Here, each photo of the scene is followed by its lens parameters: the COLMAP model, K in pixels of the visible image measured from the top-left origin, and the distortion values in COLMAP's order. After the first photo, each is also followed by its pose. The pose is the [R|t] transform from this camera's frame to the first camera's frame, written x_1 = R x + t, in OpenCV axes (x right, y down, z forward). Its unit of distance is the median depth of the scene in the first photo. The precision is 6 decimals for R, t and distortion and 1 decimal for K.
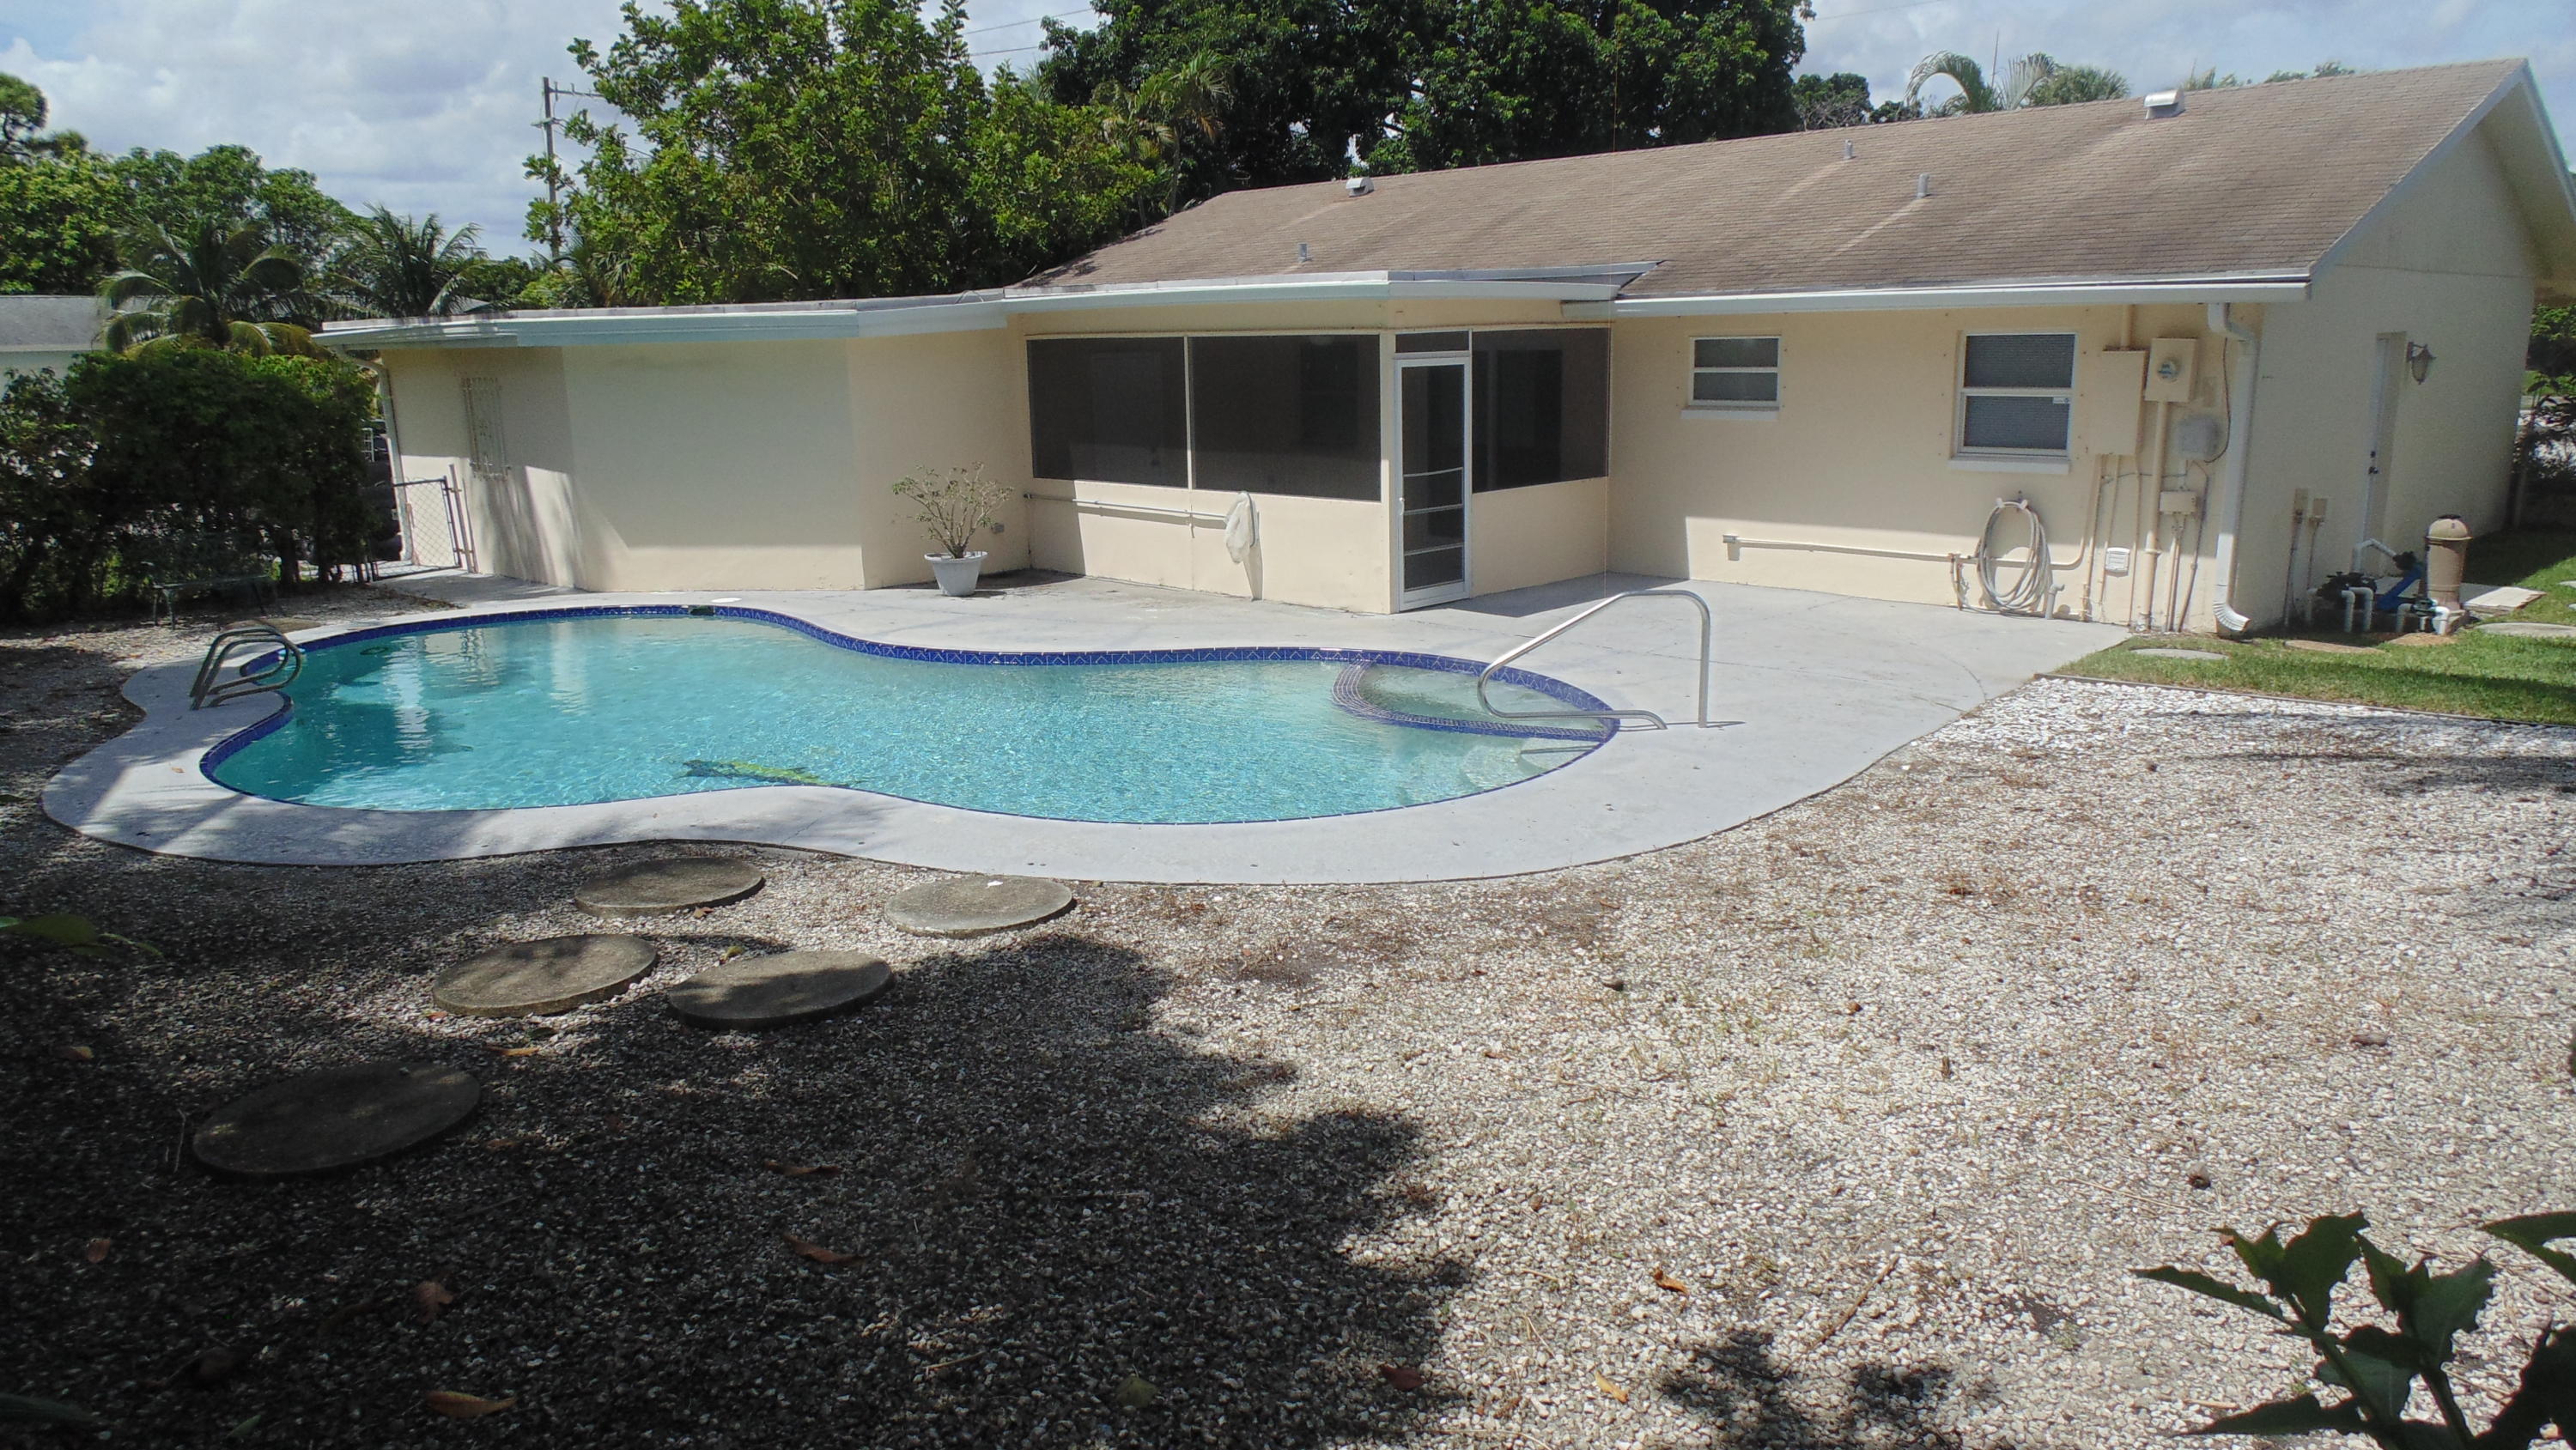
lens RADIAL K [[1704.9, 0, 1307.2], [0, 1704.9, 727.5], [0, 0, 1]] dist [-0.017191, -0.001312]
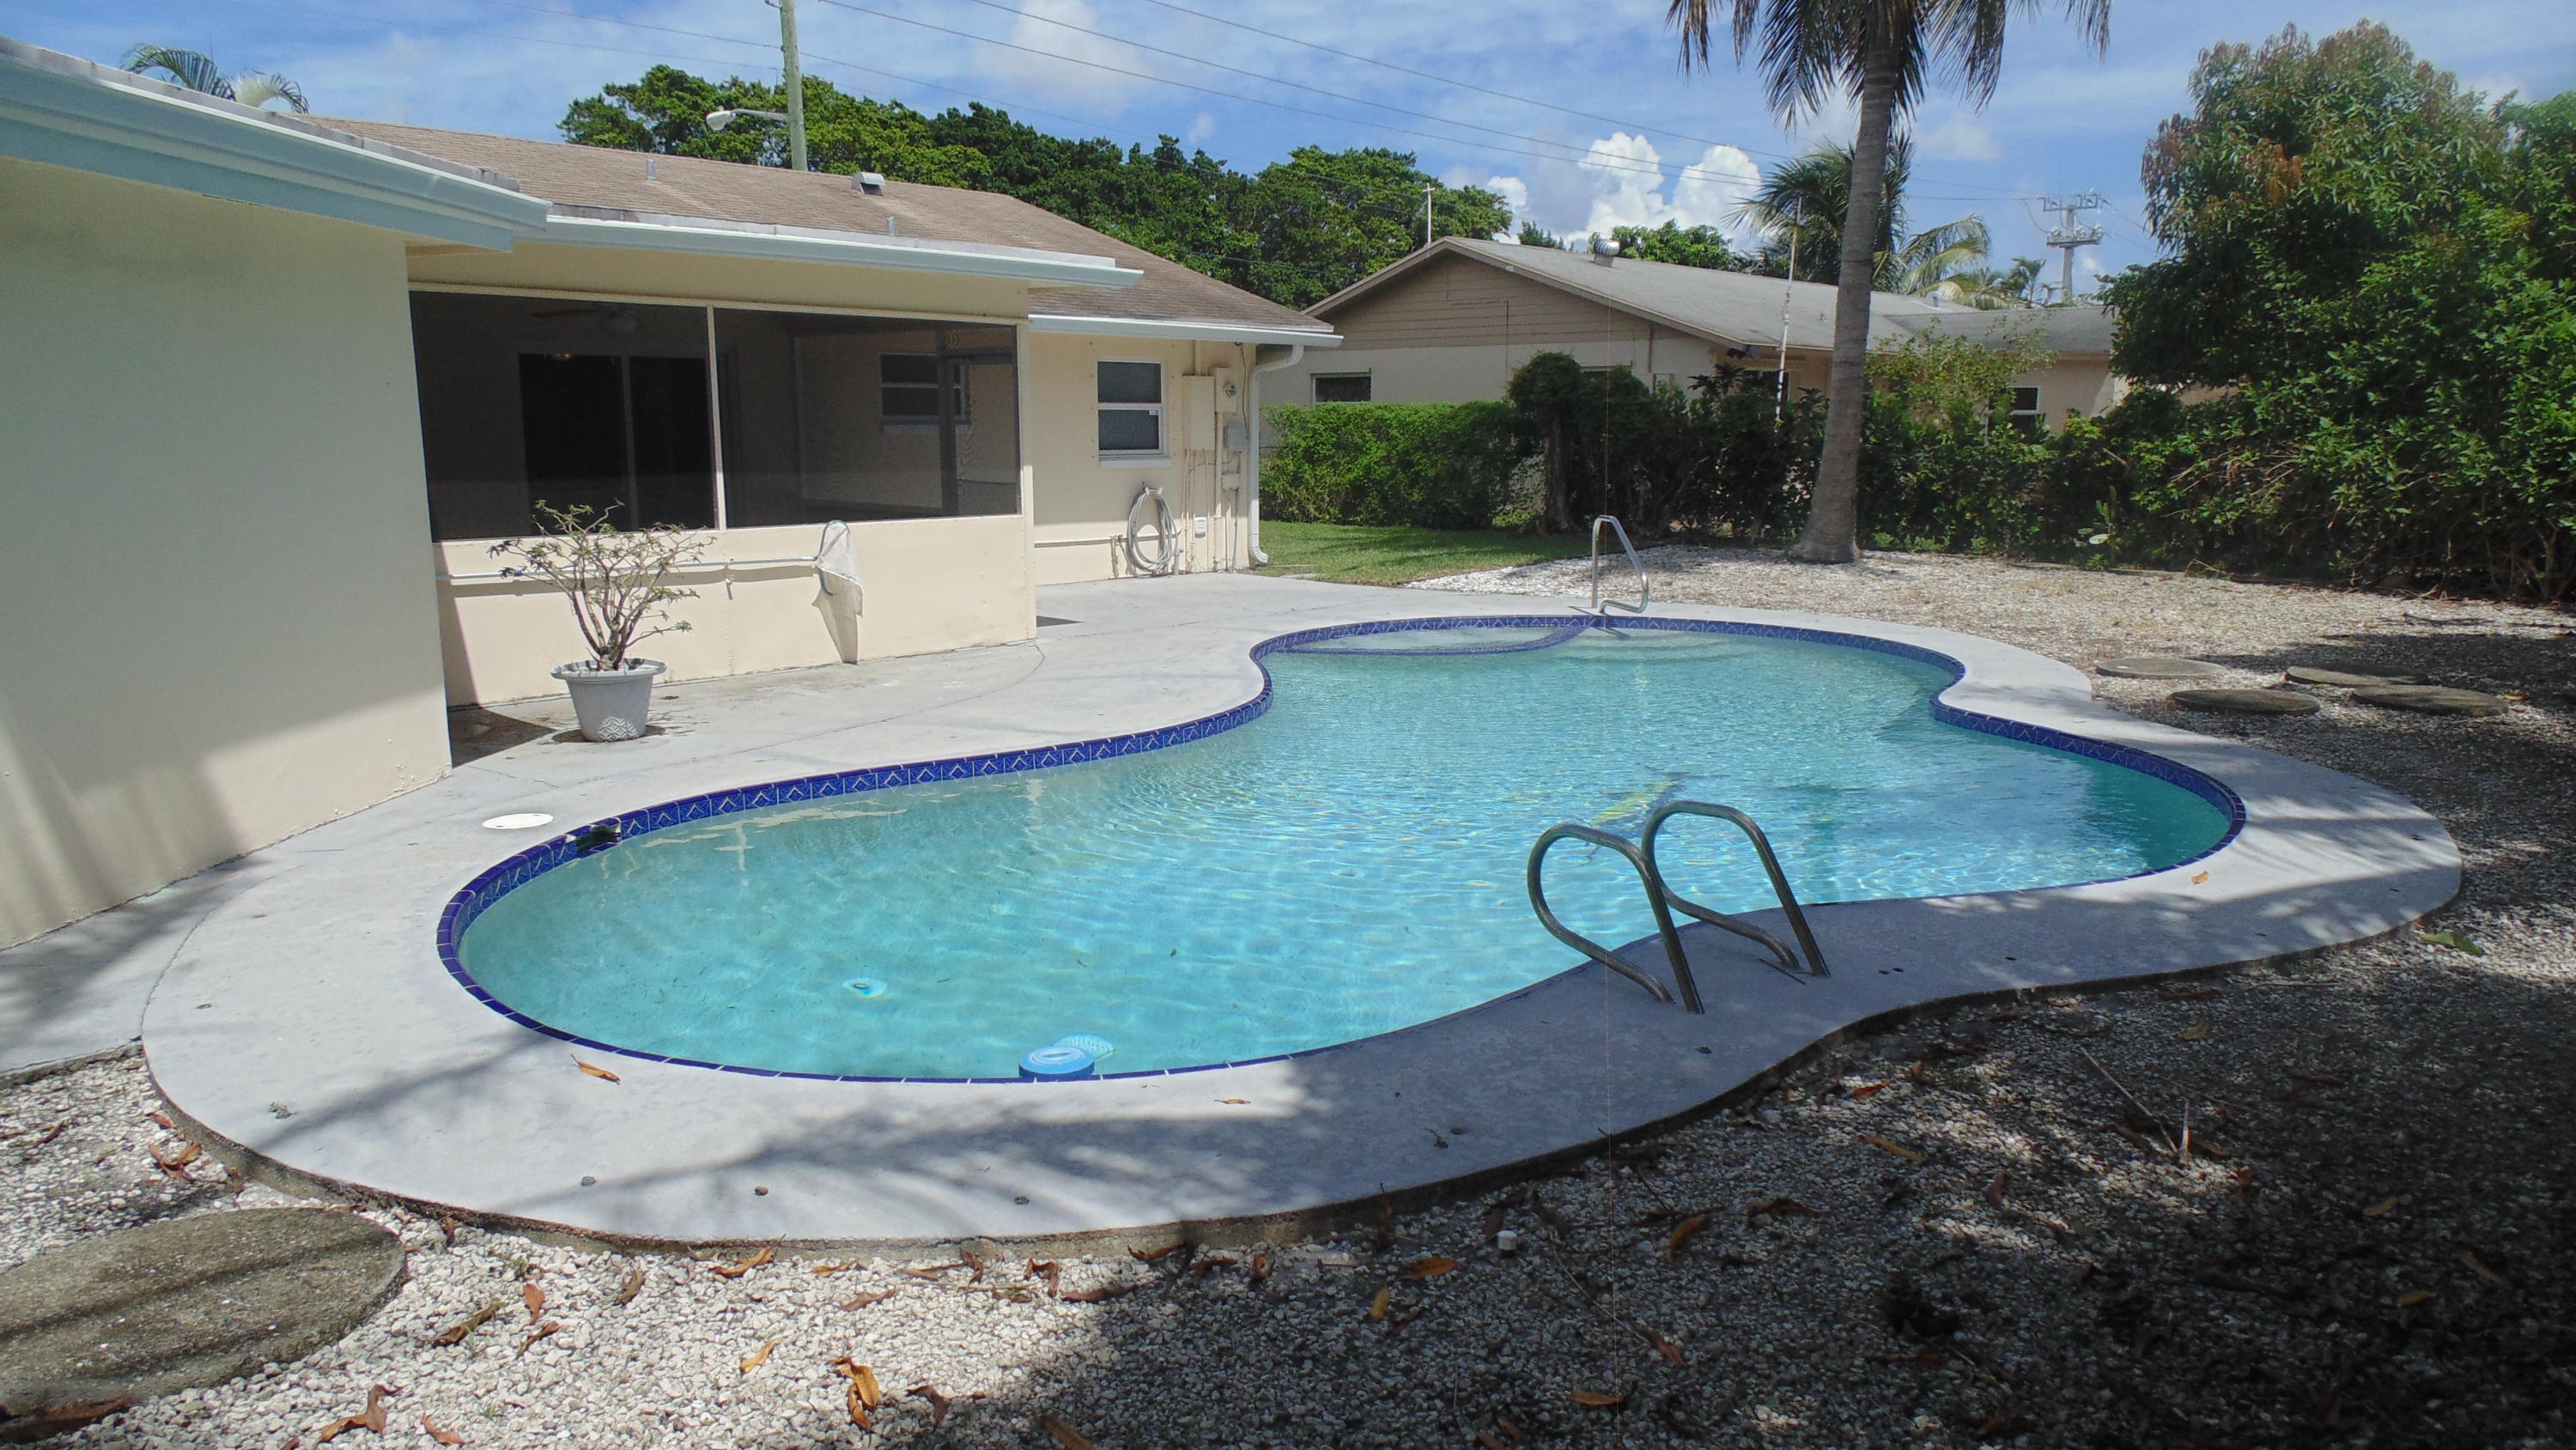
lens RADIAL K [[1704.9, 0, 1287.9], [0, 1704.9, 728.8], [0, 0, 1]] dist [-0.017191, -0.001312]
pose [[-0.031669, -0.157263, 0.987049, -0.871710], [0.222792, 0.961587, 0.160354, -0.137761], [-0.974352, 0.224985, 0.004585, 0.900334]]
